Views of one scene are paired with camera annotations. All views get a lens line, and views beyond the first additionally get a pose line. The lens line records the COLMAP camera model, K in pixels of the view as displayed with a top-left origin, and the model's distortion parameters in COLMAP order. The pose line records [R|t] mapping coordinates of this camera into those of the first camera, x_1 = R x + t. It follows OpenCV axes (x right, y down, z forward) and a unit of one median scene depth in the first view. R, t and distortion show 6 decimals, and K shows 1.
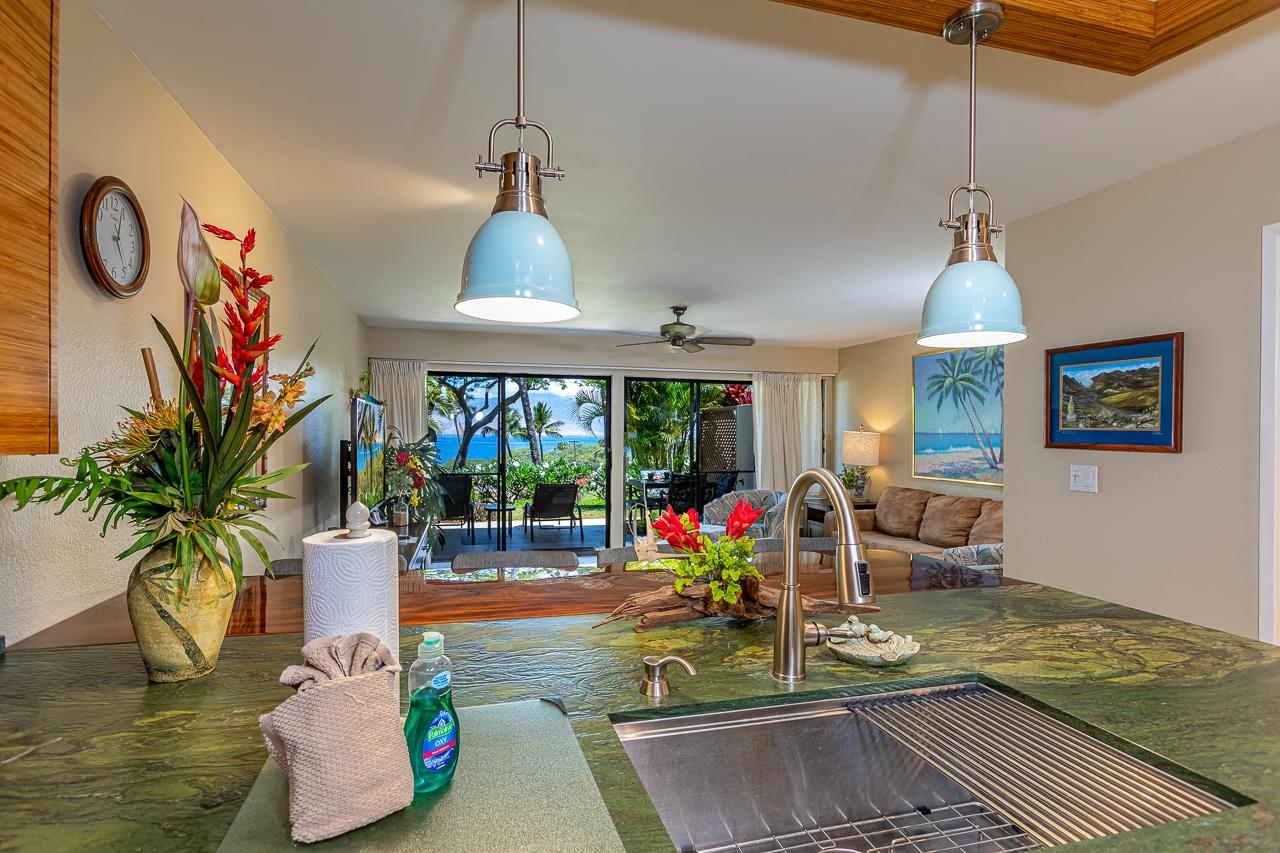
lens RADIAL K [[654.1, 0, 644.1], [0, 654.1, 431.6], [0, 0, 1]] dist [-0.001416, 0.000004]
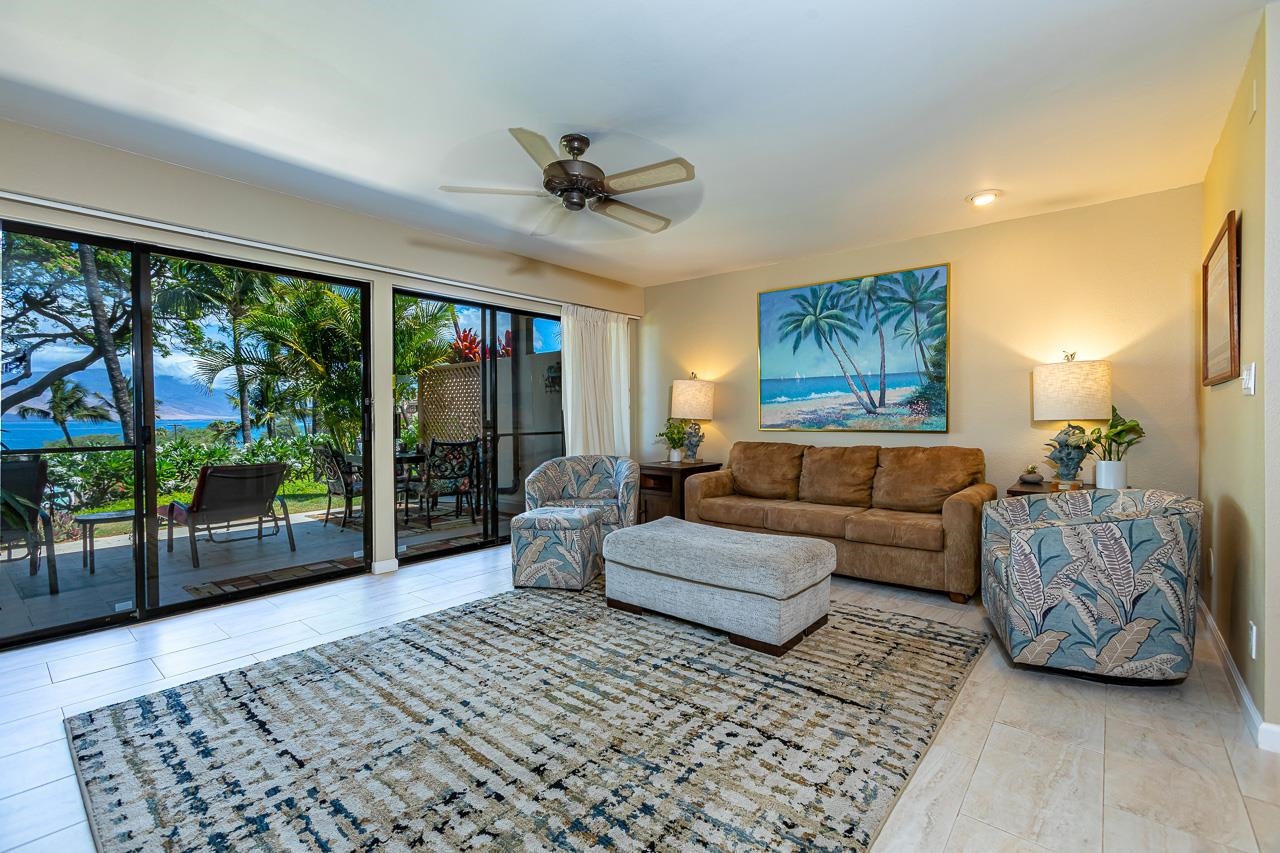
lens RADIAL K [[576.9, 0, 632.0], [0, 576.9, 422.7], [0, 0, 1]] dist [-0.015966, 0.001924]
pose [[0.827674, -0.012751, 0.561064, -0.177291], [0.009061, 0.999915, 0.009358, 0.054516], [-0.561136, -0.002662, 0.827719, 0.487120]]
